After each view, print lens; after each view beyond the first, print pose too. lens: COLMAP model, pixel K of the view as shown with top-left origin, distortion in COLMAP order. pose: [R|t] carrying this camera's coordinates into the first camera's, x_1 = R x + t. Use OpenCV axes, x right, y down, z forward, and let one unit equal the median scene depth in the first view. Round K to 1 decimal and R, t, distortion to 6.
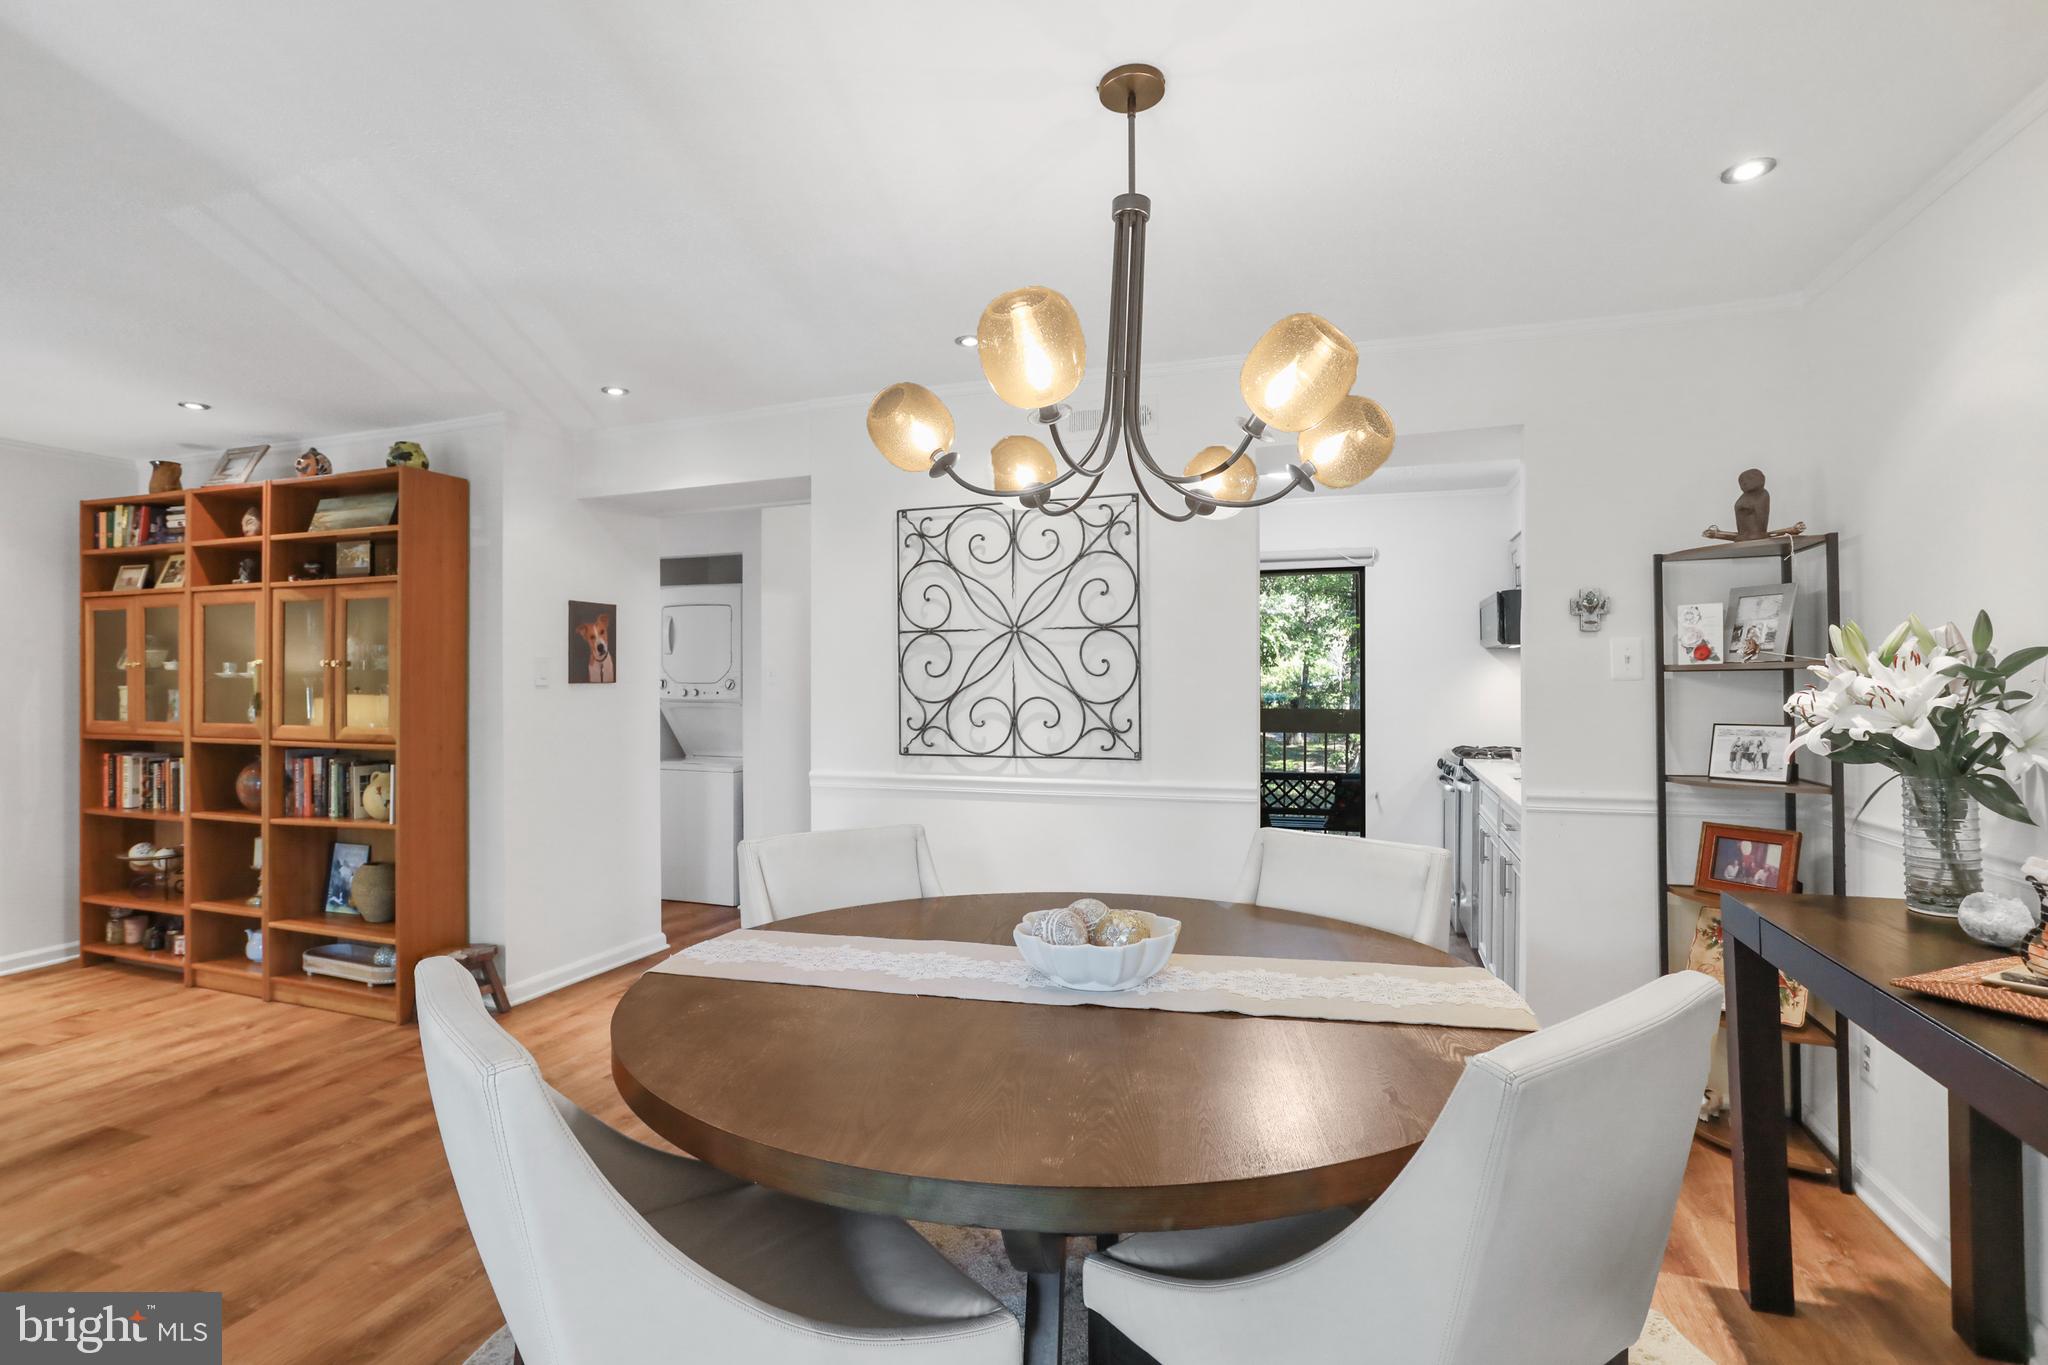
lens RADIAL K [[1006.0, 0, 1012.8], [0, 1006.0, 658.3], [0, 0, 1]] dist [-0.057784, 0.026829]
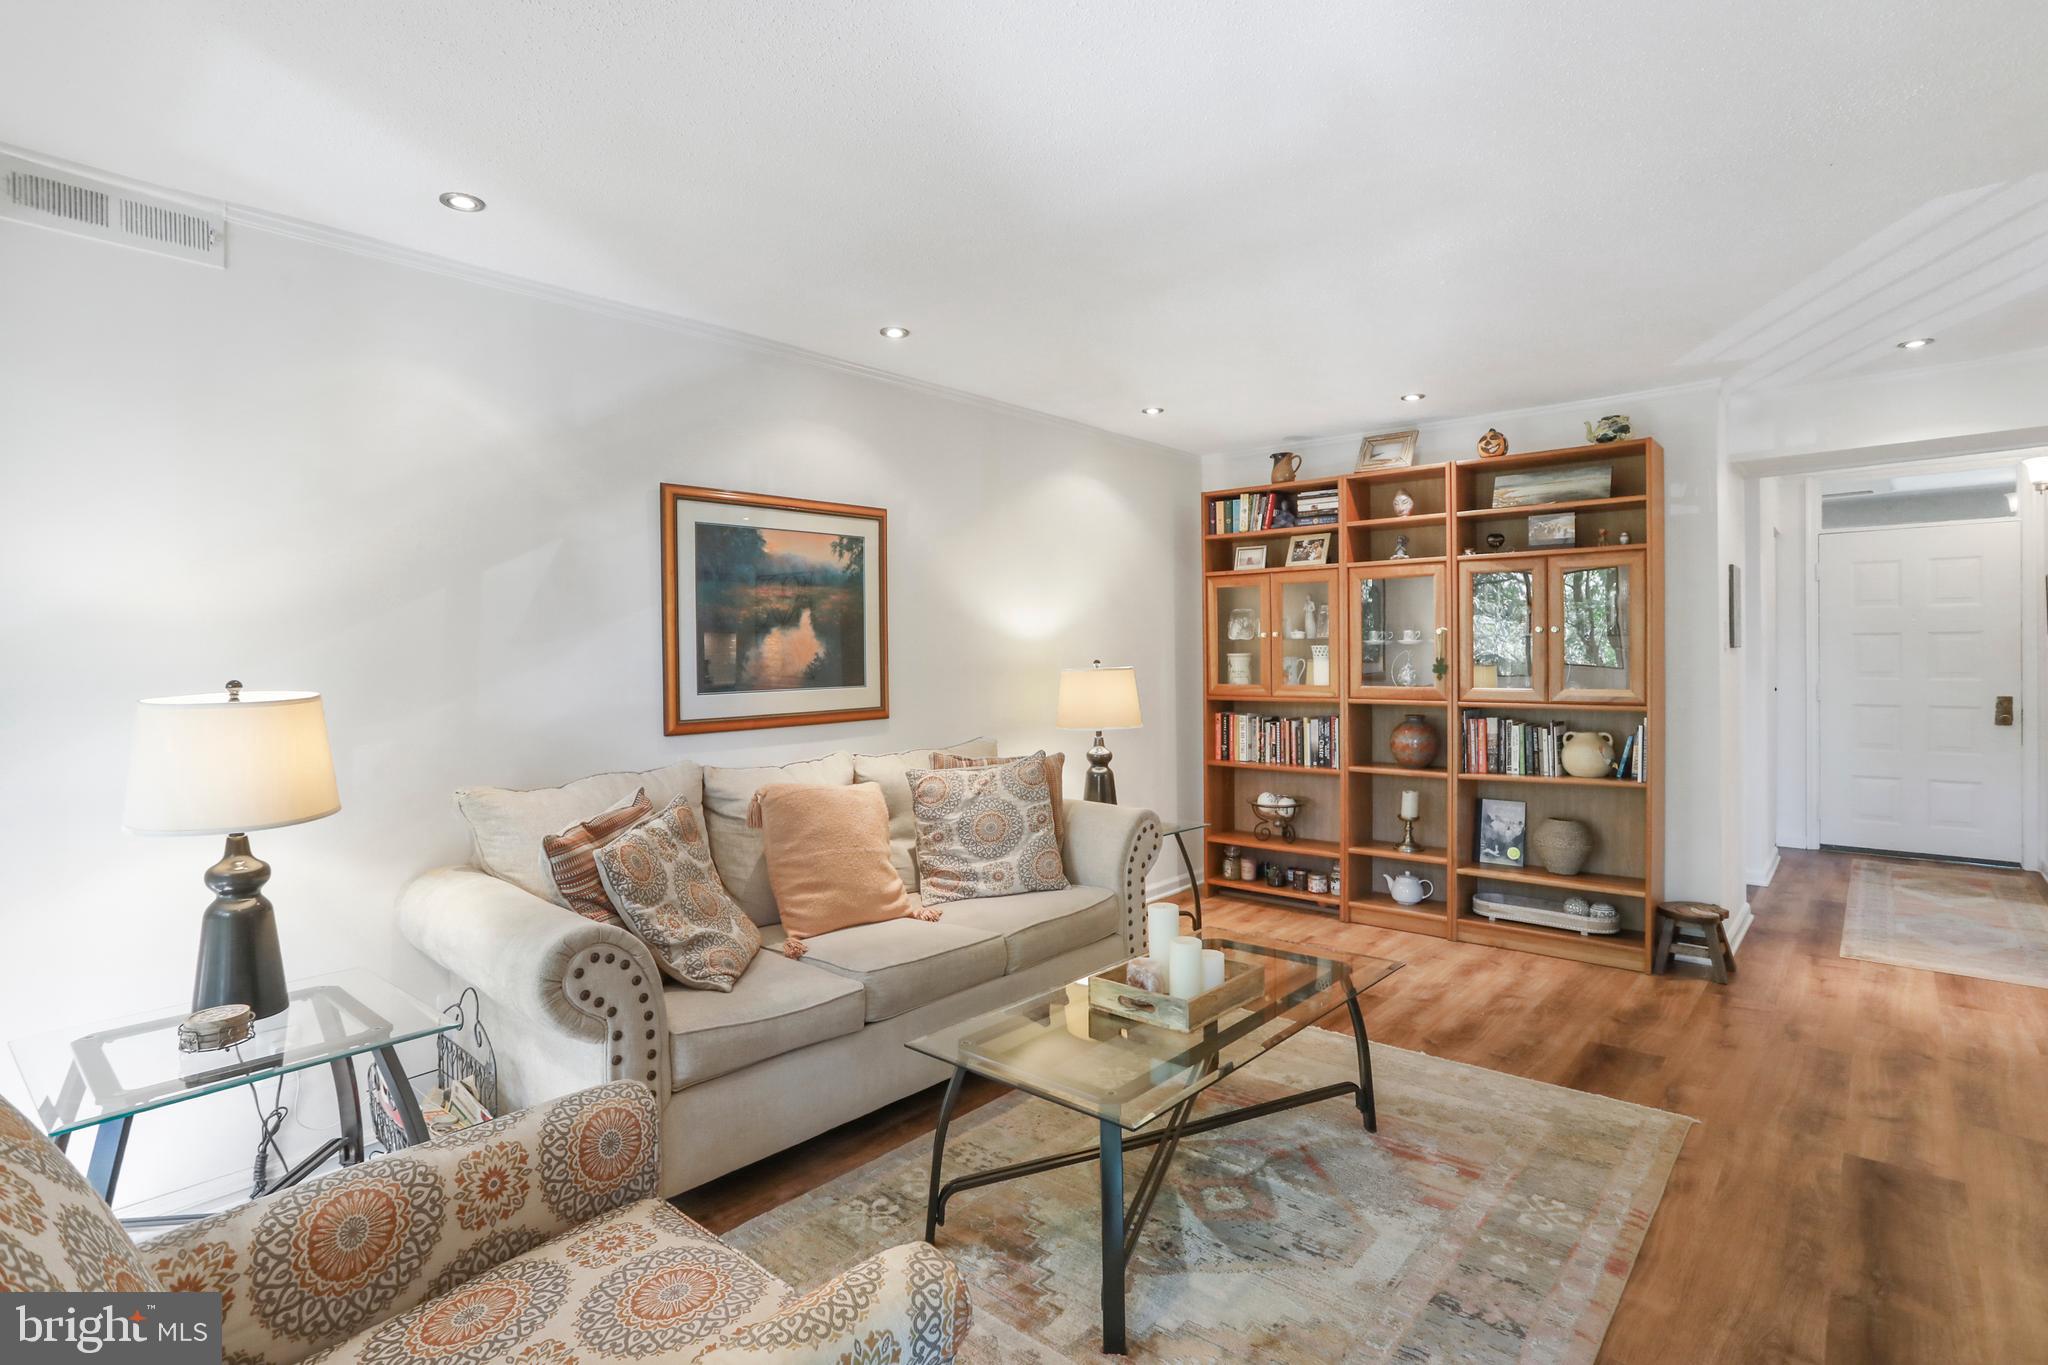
lens RADIAL K [[1006.0, 0, 1012.8], [0, 1006.0, 658.3], [0, 0, 1]] dist [-0.057784, 0.026829]
pose [[0.927282, -0.003047, -0.374351, -0.761936], [0.012429, 0.999666, 0.022651, 0.004102], [0.374157, -0.025656, 0.927010, -0.191201]]
